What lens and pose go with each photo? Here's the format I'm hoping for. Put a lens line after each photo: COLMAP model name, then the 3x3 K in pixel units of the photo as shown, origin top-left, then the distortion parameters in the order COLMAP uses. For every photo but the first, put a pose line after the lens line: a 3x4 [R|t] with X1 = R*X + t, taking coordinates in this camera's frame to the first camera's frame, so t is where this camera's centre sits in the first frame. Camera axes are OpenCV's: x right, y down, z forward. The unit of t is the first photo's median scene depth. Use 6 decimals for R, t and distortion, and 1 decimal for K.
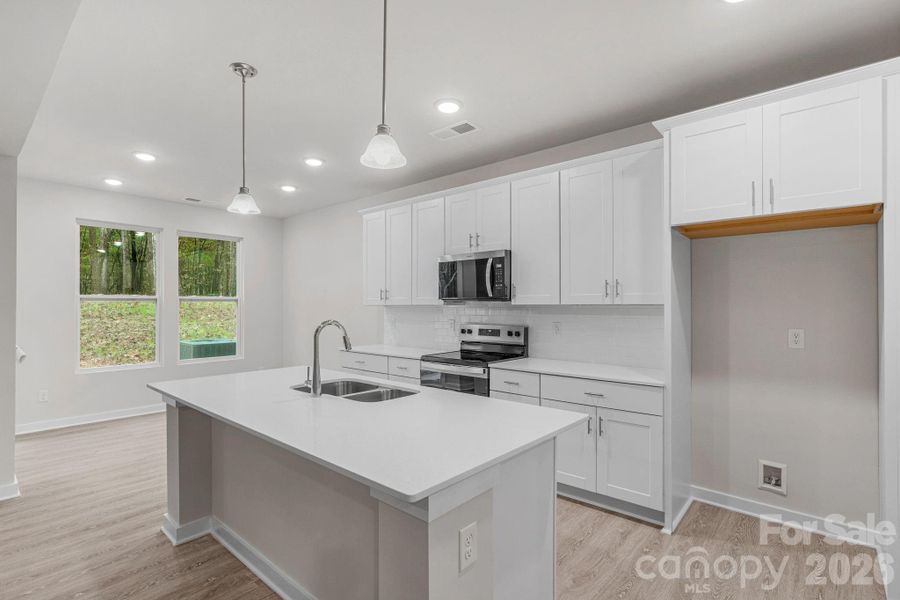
lens RADIAL K [[435.3, 0, 451.6], [0, 435.3, 304.6], [0, 0, 1]] dist [0.005861, 0.000518]
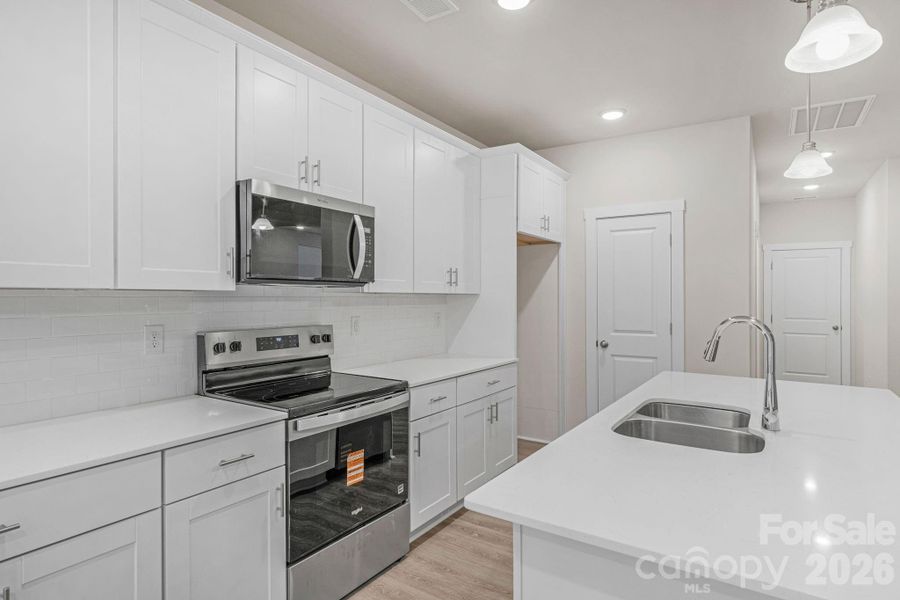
lens RADIAL K [[485.5, 0, 454.6], [0, 485.5, 297.7], [0, 0, 1]] dist [-0.004675, 0.000866]
pose [[-0.148737, -0.003884, 0.988869, -0.593470], [-0.008831, 0.999958, 0.002600, 0.005445], [-0.988837, -0.008346, -0.148765, 0.961277]]
